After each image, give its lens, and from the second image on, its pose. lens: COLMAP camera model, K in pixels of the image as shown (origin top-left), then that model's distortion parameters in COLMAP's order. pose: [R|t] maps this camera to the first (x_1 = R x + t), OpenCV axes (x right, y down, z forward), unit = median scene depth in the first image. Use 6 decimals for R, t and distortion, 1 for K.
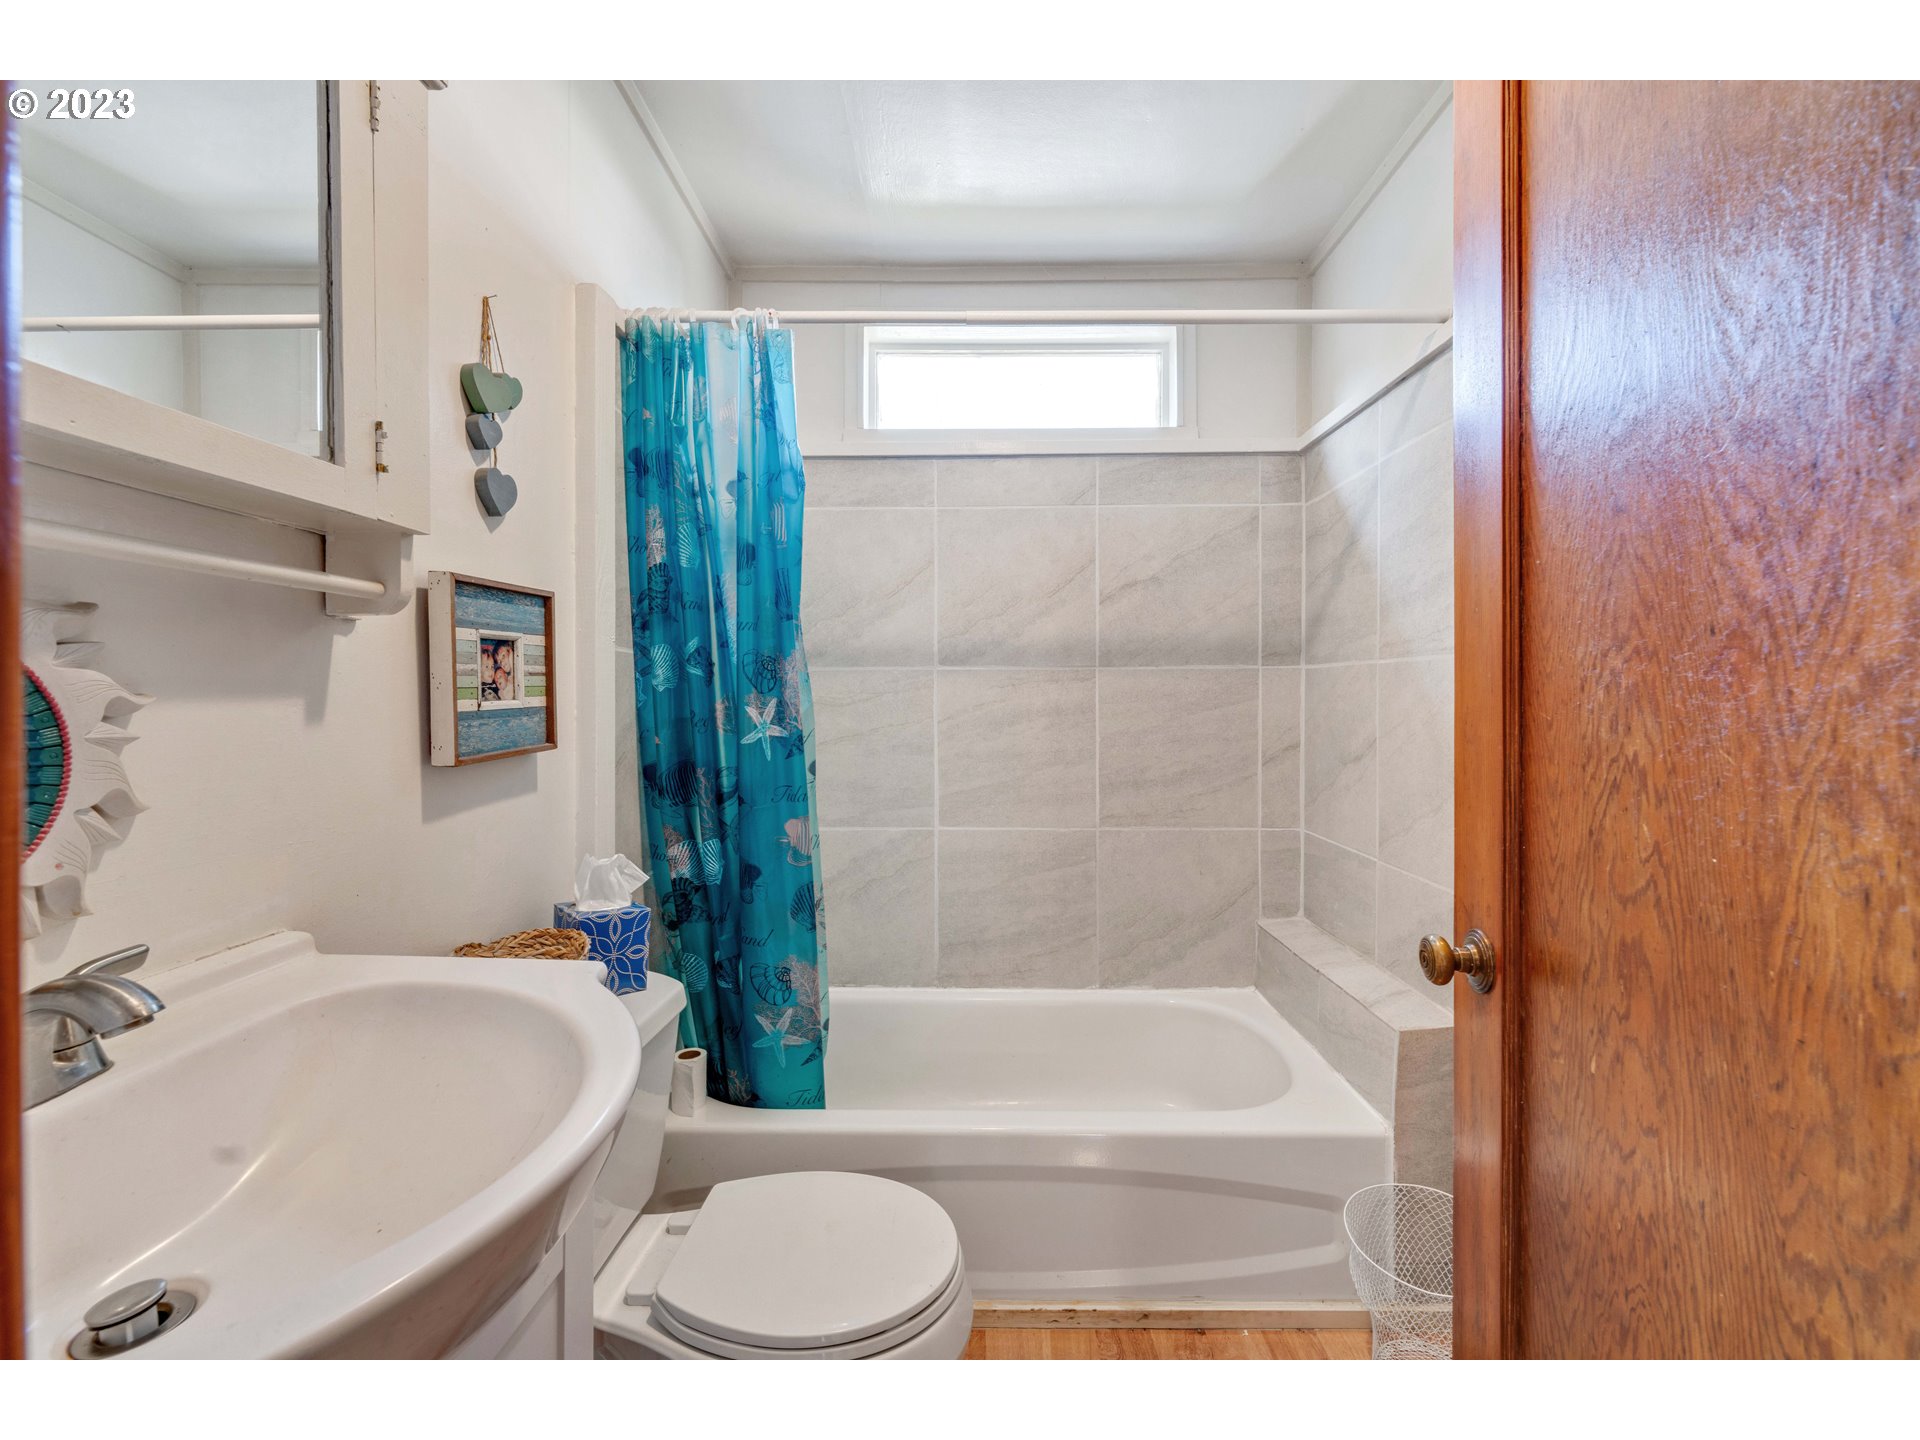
lens RADIAL K [[777.3, 0, 959.2], [0, 777.3, 730.6], [0, 0, 1]] dist [0.000476, -0.000759]
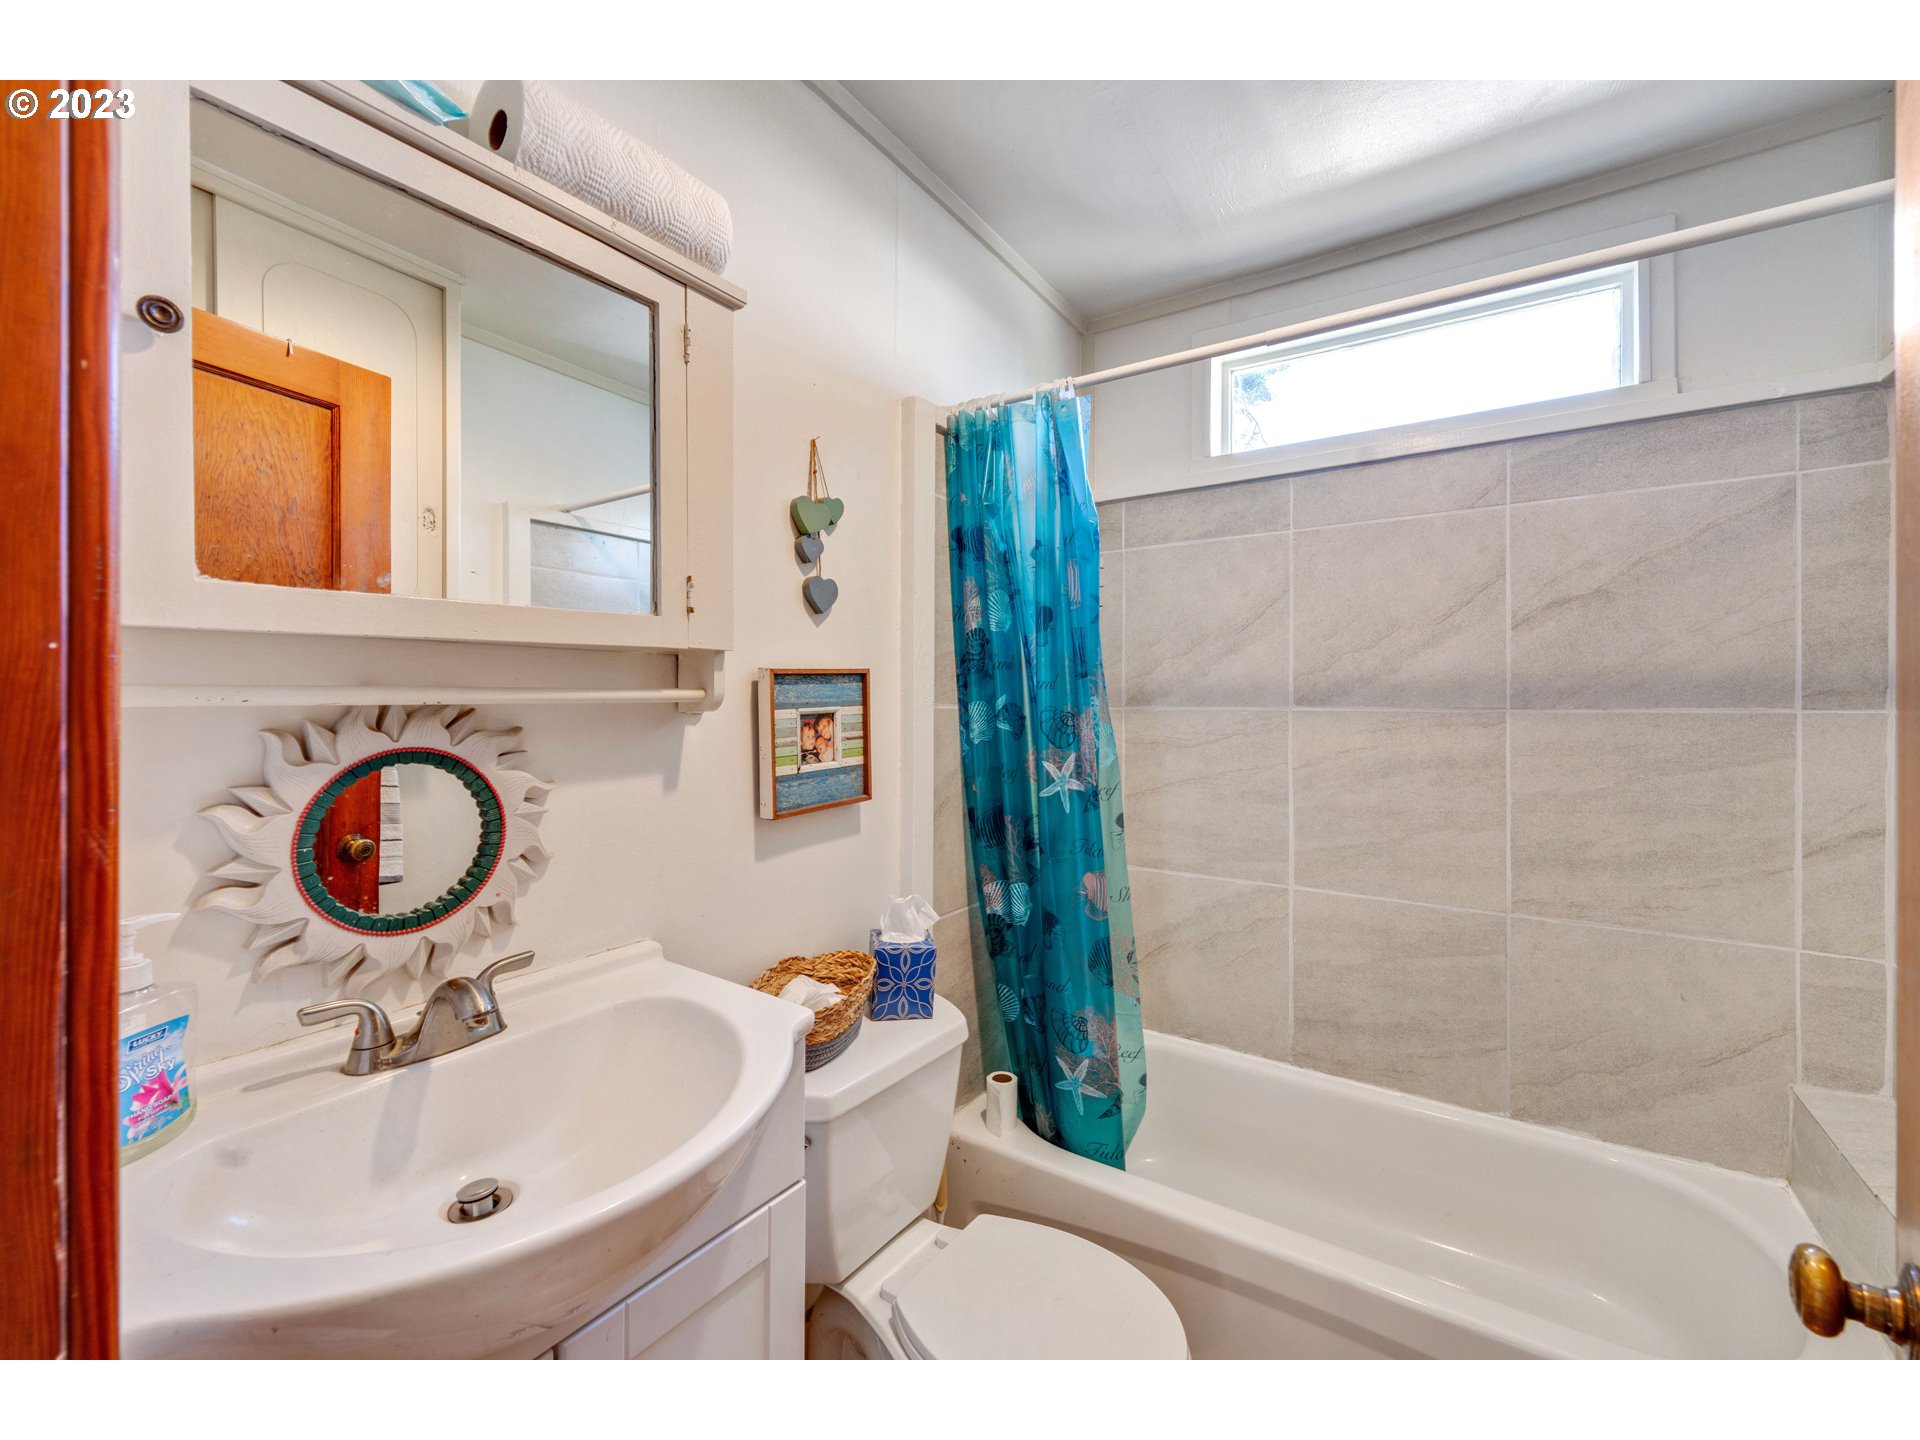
lens RADIAL K [[777.3, 0, 959.2], [0, 777.3, 730.6], [0, 0, 1]] dist [0.000476, -0.000759]
pose [[0.843381, 0.017604, -0.537028, 0.183723], [-0.020792, 0.999784, 0.000119, -0.067873], [0.536914, 0.011065, 0.843565, 0.056933]]
